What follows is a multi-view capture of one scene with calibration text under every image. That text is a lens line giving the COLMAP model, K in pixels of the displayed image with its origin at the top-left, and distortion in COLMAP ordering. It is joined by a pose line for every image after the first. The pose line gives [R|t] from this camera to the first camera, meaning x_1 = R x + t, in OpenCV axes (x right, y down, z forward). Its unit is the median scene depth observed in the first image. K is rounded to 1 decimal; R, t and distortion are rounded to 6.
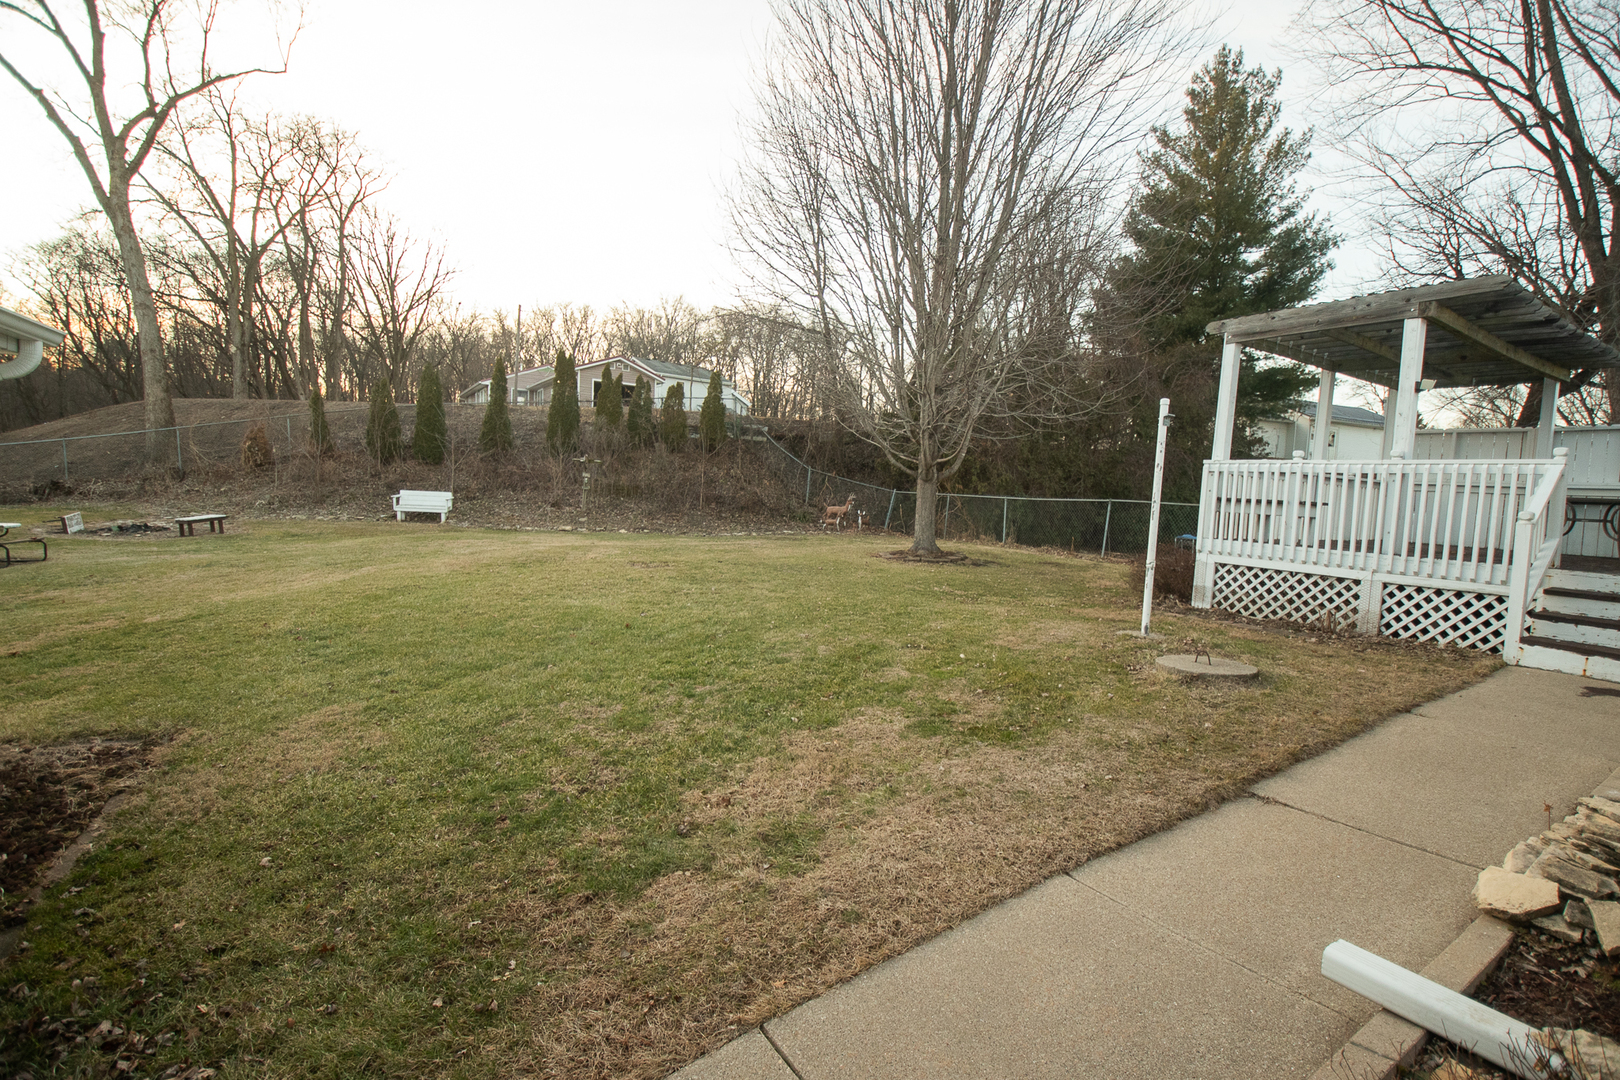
lens RADIAL K [[711.7, 0, 822.2], [0, 711.7, 544.7], [0, 0, 1]] dist [0.009017, -0.024040]
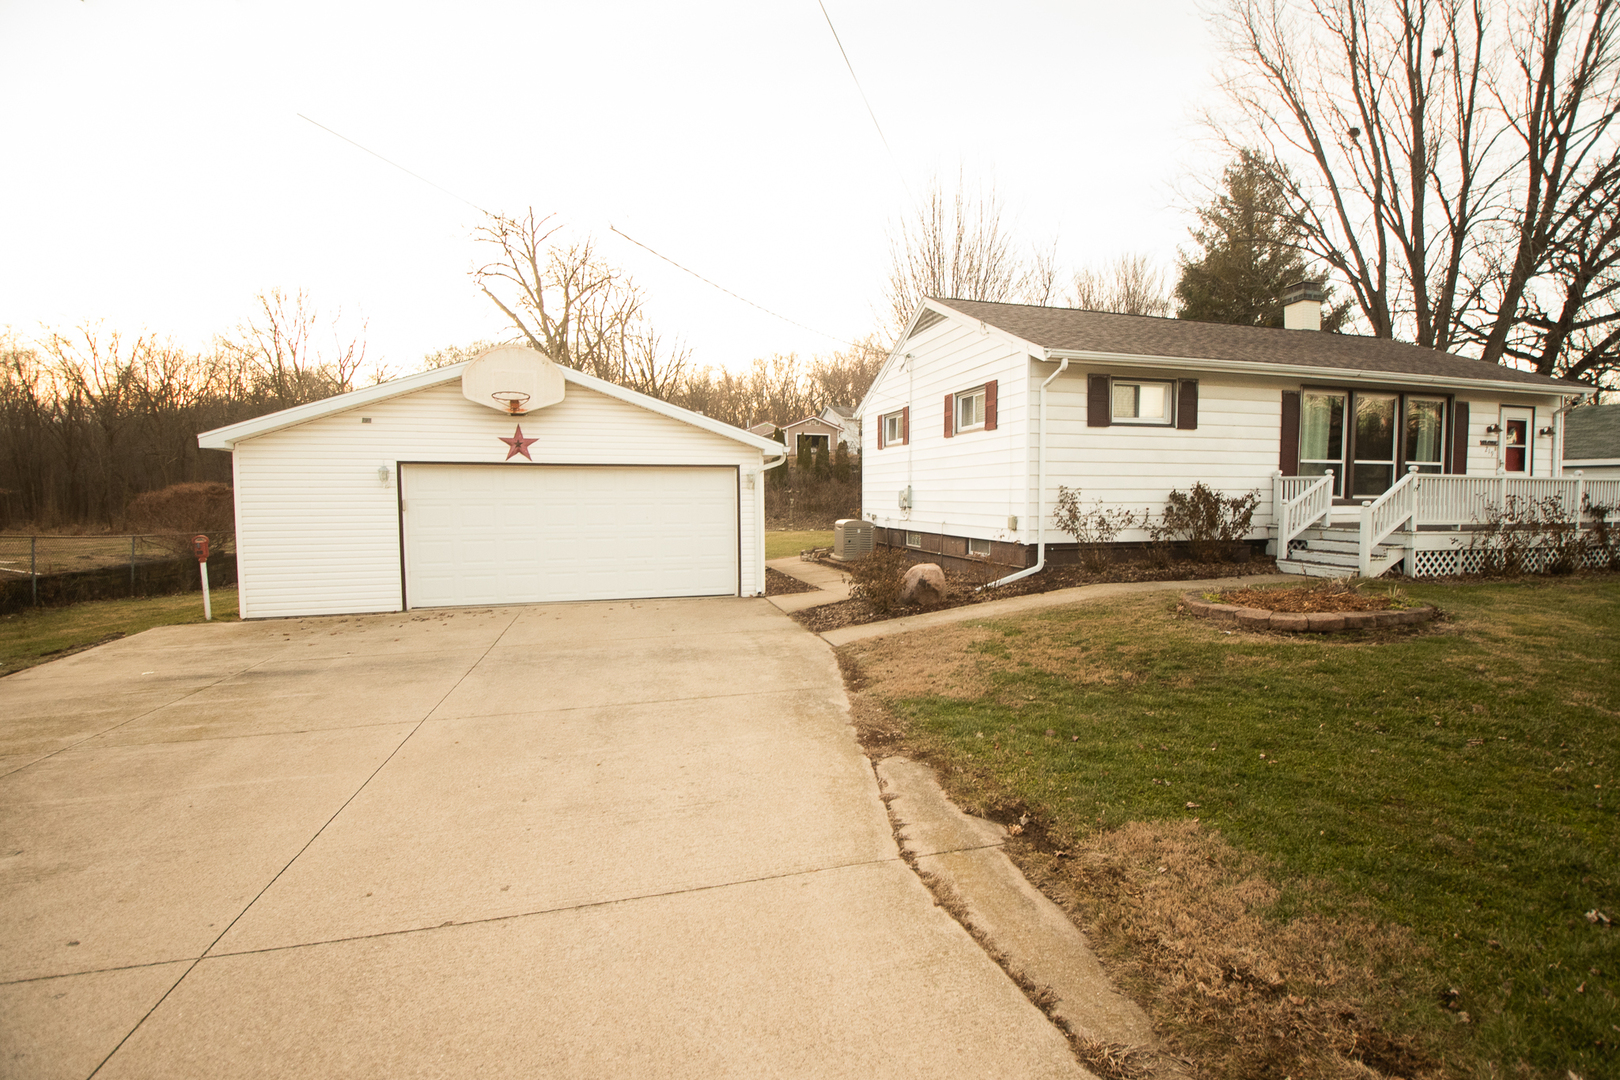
lens RADIAL K [[714.4, 0, 810.0], [0, 714.4, 540.0], [0, 0, 1]] dist [0.001165, -0.013750]
pose [[0.953230, -0.035696, -0.300130, 0.403792], [0.029738, 0.999260, -0.024396, 0.078367], [0.300779, 0.014330, 0.953586, -1.138123]]
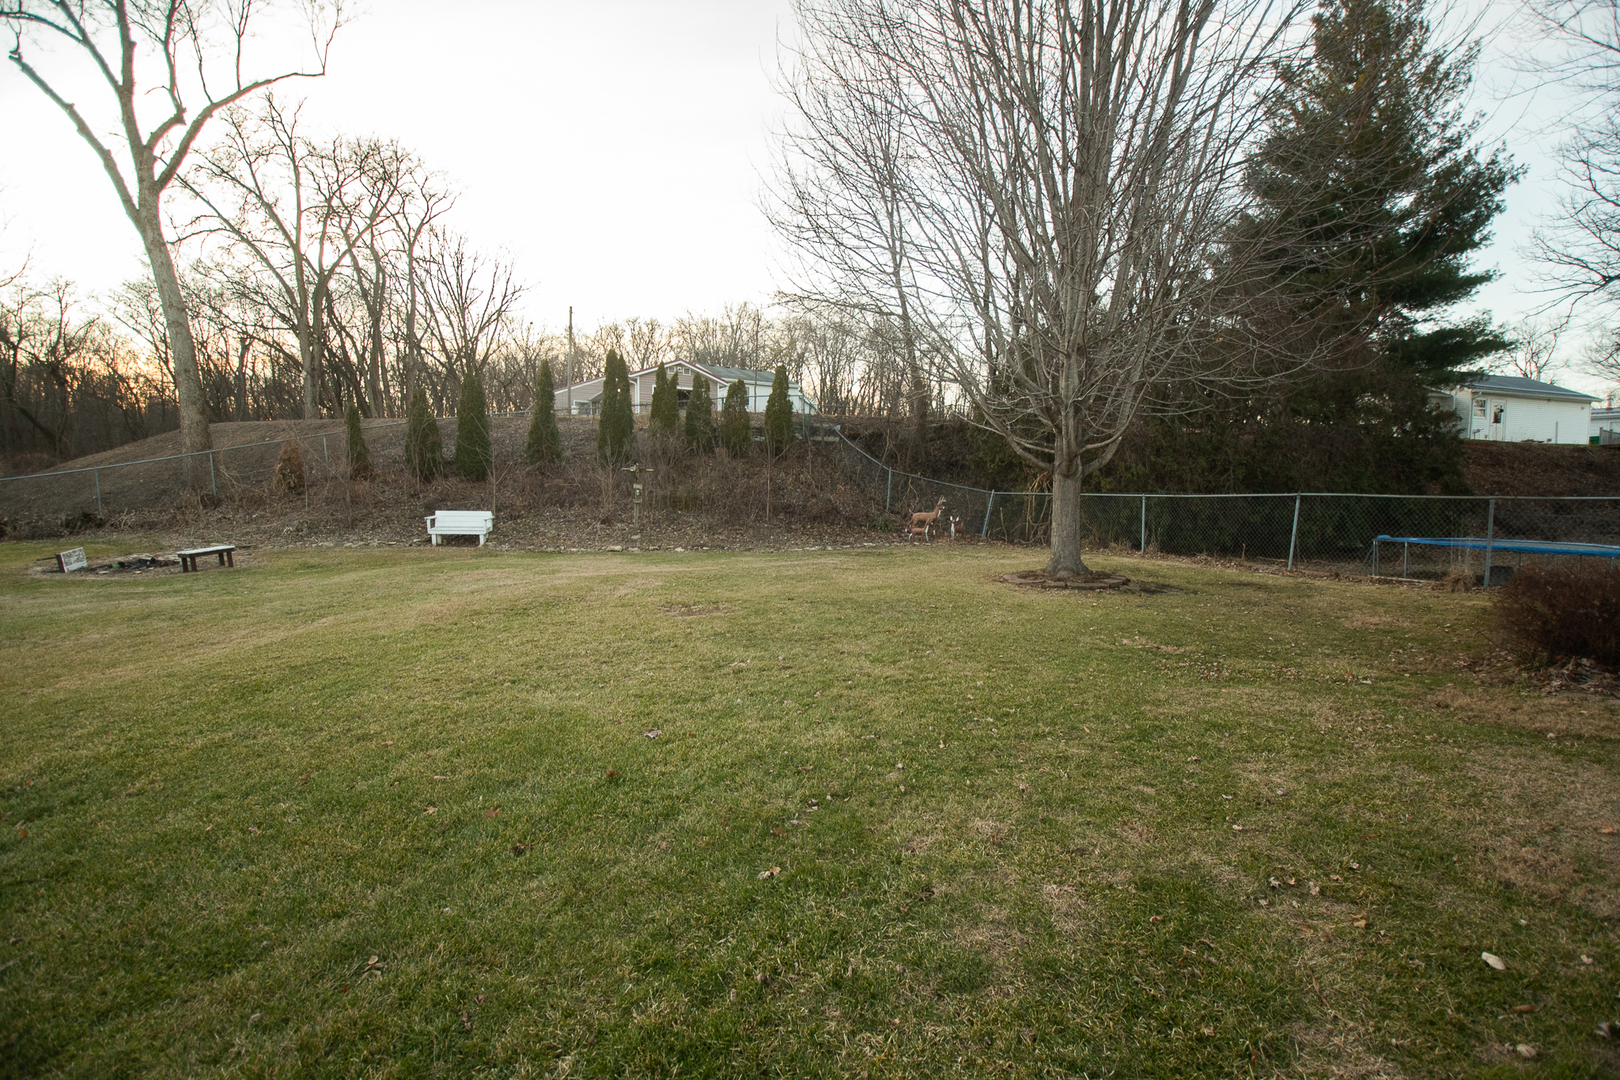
lens RADIAL K [[714.4, 0, 810.0], [0, 714.4, 540.0], [0, 0, 1]] dist [0.001165, -0.013750]
pose [[0.992990, -0.027919, -0.114853, -0.034306], [0.026229, 0.999525, -0.016195, -0.019803], [0.115250, 0.013069, 0.993251, 0.244863]]
